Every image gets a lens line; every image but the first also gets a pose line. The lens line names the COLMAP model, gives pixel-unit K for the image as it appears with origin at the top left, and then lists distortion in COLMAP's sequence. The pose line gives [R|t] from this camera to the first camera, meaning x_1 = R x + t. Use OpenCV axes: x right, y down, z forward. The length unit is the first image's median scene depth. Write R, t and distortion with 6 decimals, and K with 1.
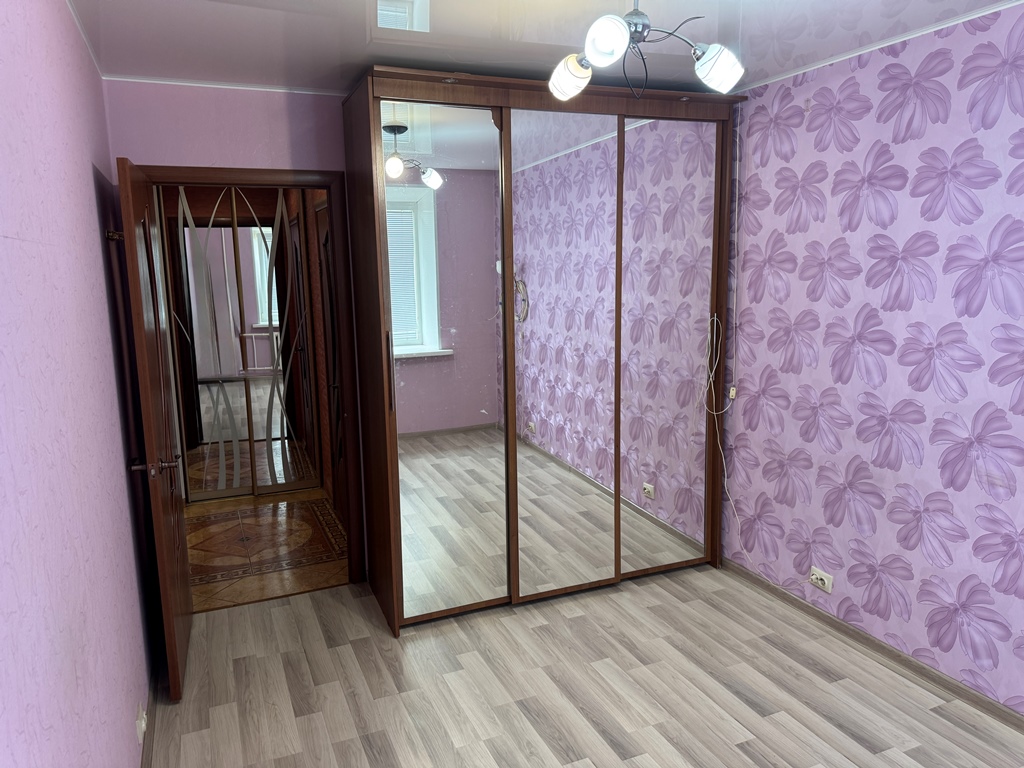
lens RADIAL K [[720.8, 0, 515.8], [0, 720.8, 378.3], [0, 0, 1]] dist [0.075014, -0.109317]
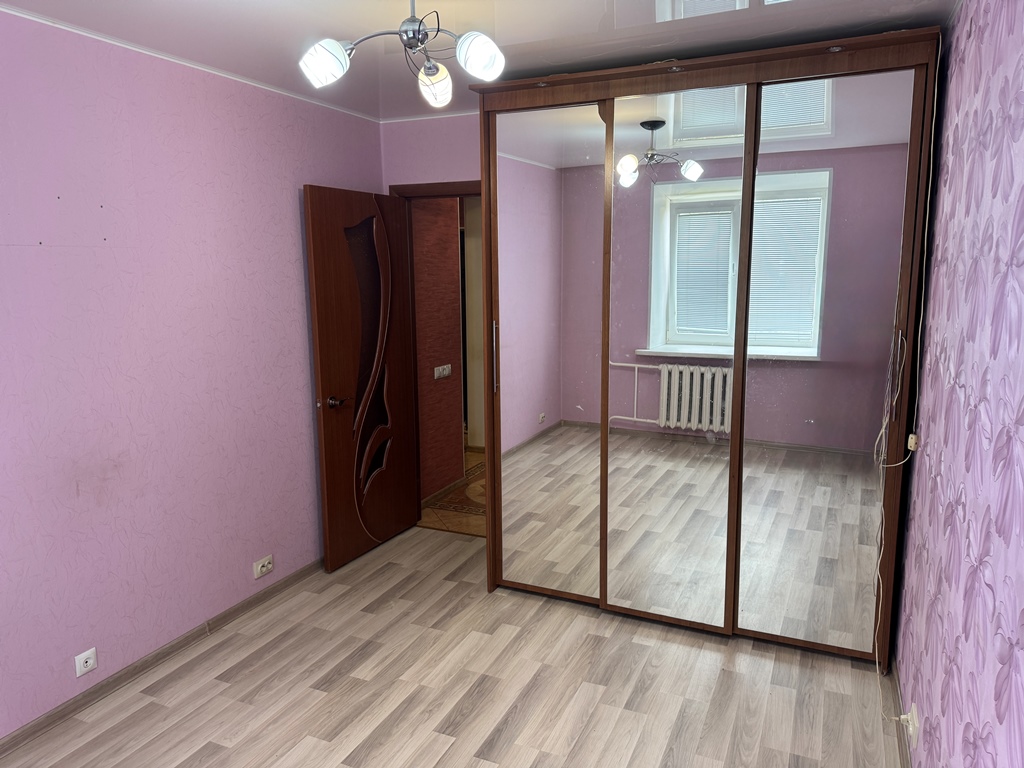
lens RADIAL K [[720.8, 0, 514.8], [0, 720.8, 380.1], [0, 0, 1]] dist [0.075014, -0.109317]
pose [[0.690887, 0.137957, -0.709678, 0.639557], [-0.128845, 0.989406, 0.066900, -0.049708], [0.711389, 0.045218, 0.701343, 0.240133]]
